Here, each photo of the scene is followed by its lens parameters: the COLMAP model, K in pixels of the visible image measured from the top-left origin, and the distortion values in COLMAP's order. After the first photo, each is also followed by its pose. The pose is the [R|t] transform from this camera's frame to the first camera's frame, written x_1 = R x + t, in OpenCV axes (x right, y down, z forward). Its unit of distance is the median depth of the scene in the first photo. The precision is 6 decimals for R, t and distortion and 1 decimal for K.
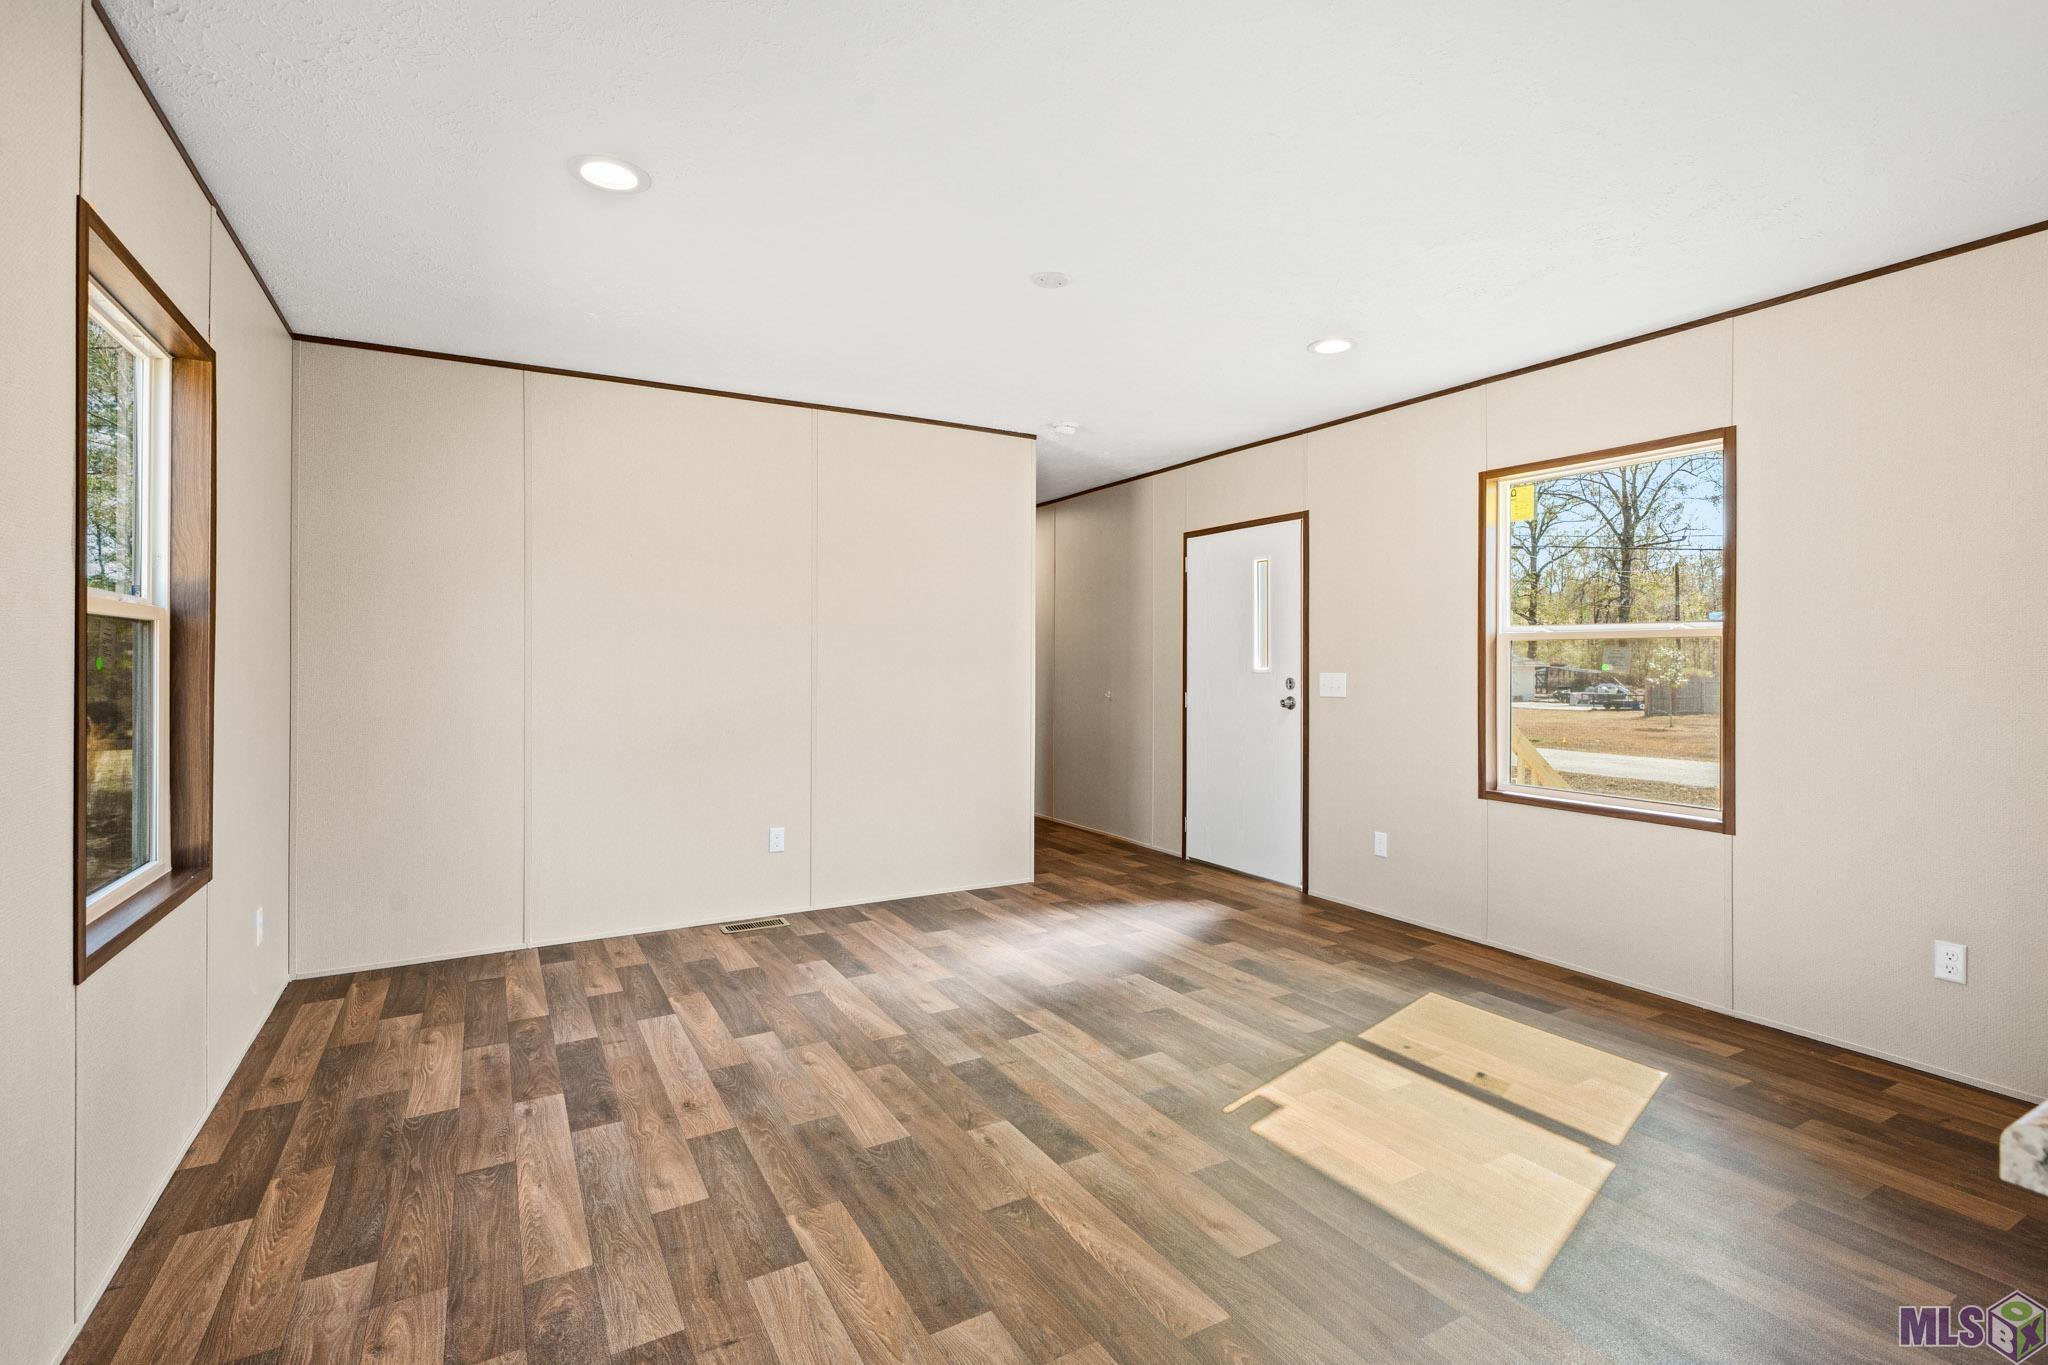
lens RADIAL K [[942.1, 0, 1024.0], [0, 942.1, 682.5], [0, 0, 1]] dist [0.002177, 0.000311]
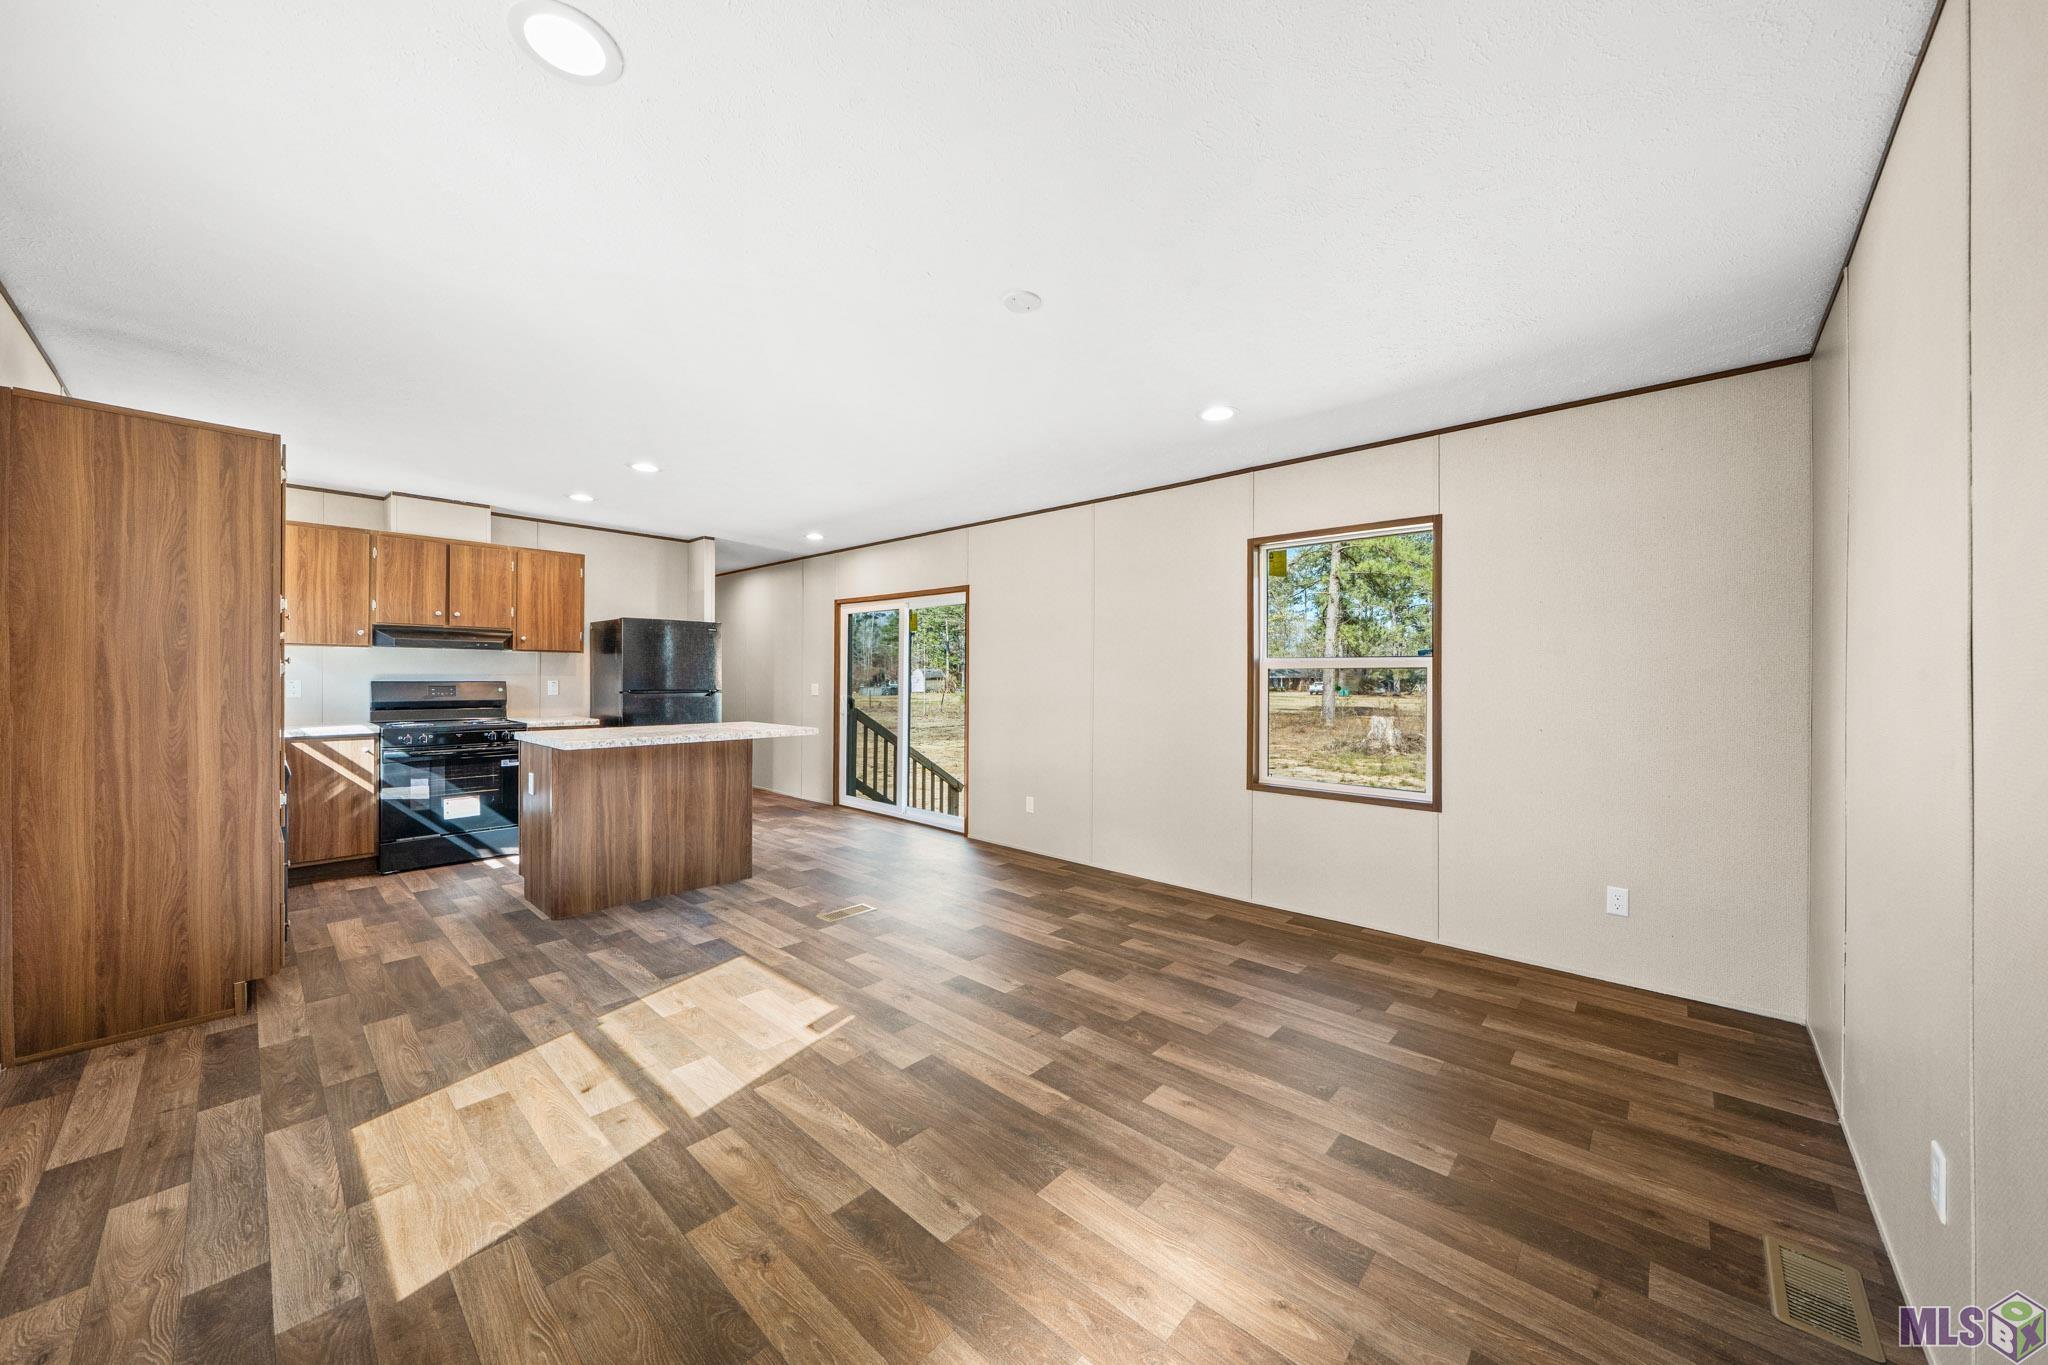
lens RADIAL K [[710.4, 0, 1024.0], [0, 710.4, 682.5], [0, 0, 1]] dist [0.017297, 0.000125]
pose [[-0.949834, -0.008403, -0.312643, 0.294509], [-0.016065, 0.999630, 0.021941, -0.051898], [0.312343, 0.025863, -0.949617, 1.959014]]
